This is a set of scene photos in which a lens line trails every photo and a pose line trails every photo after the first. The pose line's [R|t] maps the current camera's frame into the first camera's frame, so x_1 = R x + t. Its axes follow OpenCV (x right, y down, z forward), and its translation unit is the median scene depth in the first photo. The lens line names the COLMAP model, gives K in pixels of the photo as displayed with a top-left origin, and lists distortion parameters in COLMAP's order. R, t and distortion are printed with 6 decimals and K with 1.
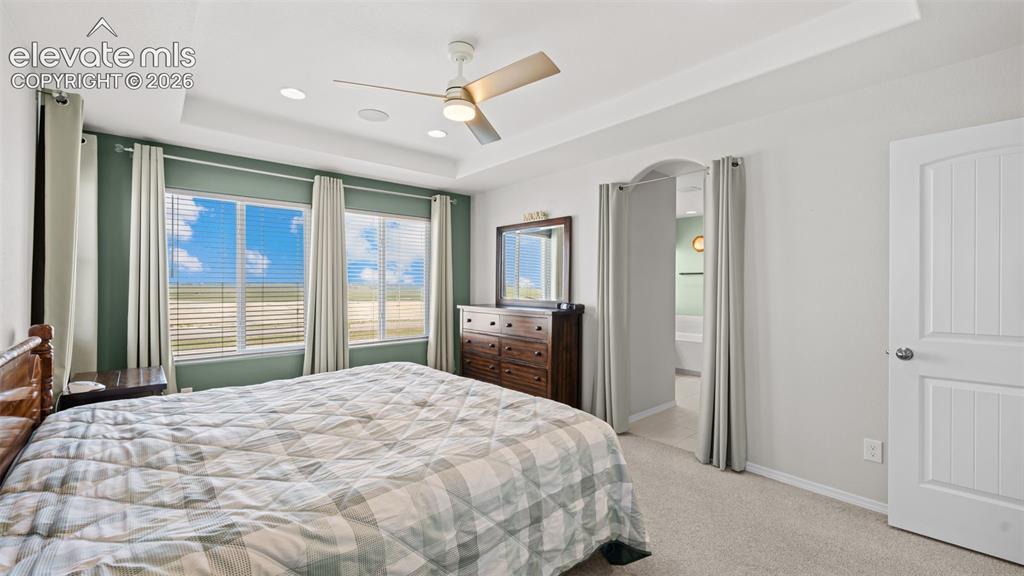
lens RADIAL K [[409.9, 0, 506.9], [0, 409.9, 288.4], [0, 0, 1]] dist [-0.002202, -0.000215]
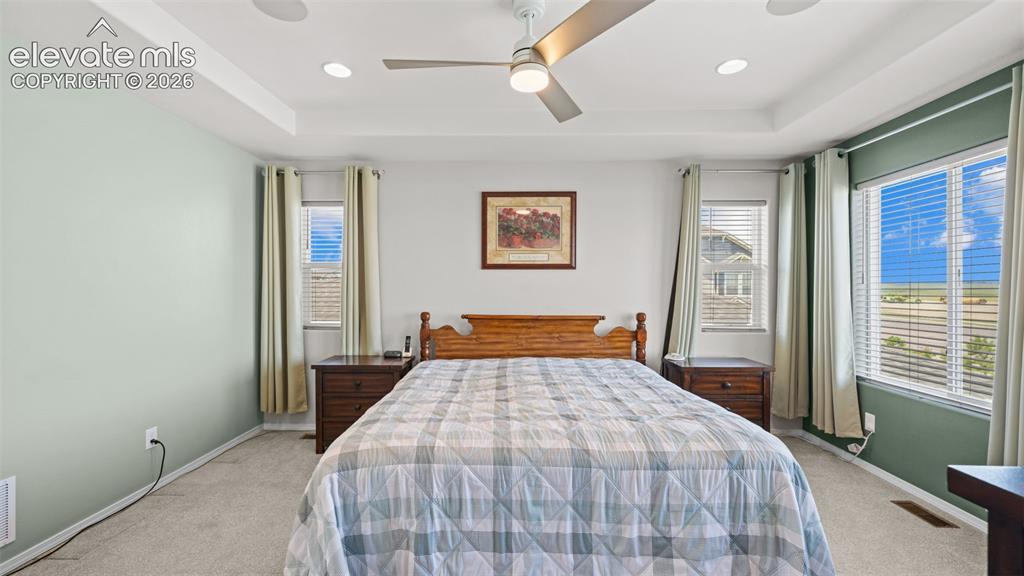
lens RADIAL K [[408.1, 0, 511.7], [0, 408.1, 293.7], [0, 0, 1]] dist [0.001625, -0.000012]
pose [[-0.663404, 0.000427, -0.748261, 0.360487], [-0.011041, 0.999885, 0.010359, -0.005963], [0.748180, 0.015134, -0.663323, 1.071117]]
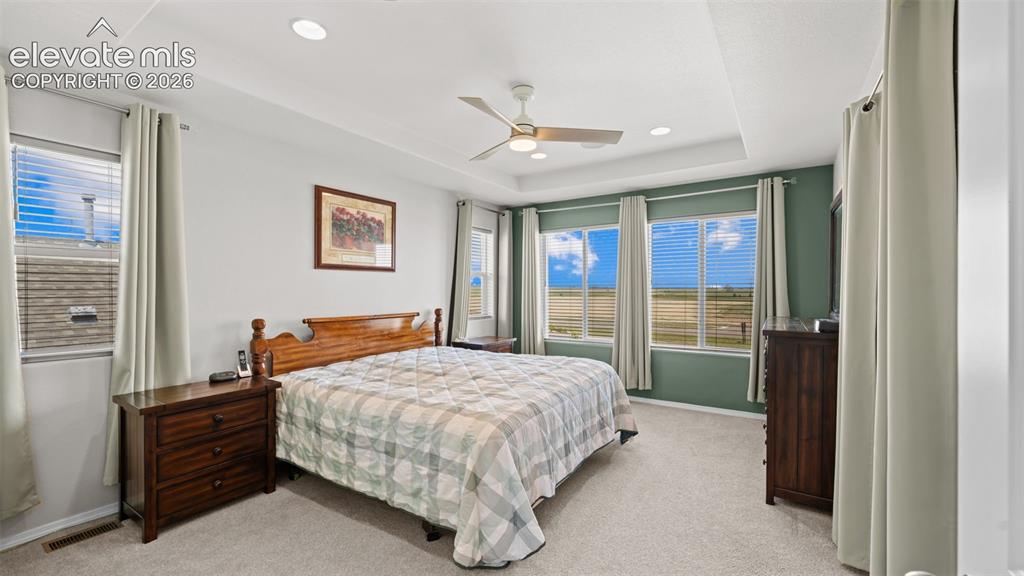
lens RADIAL K [[413.2, 0, 509.3], [0, 413.2, 290.4], [0, 0, 1]] dist [0.000657, -0.000439]
pose [[0.276316, -0.001814, -0.961065, 0.716219], [-0.005404, 0.999979, -0.003441, -0.004918], [0.961052, 0.006144, 0.276300, 0.447710]]
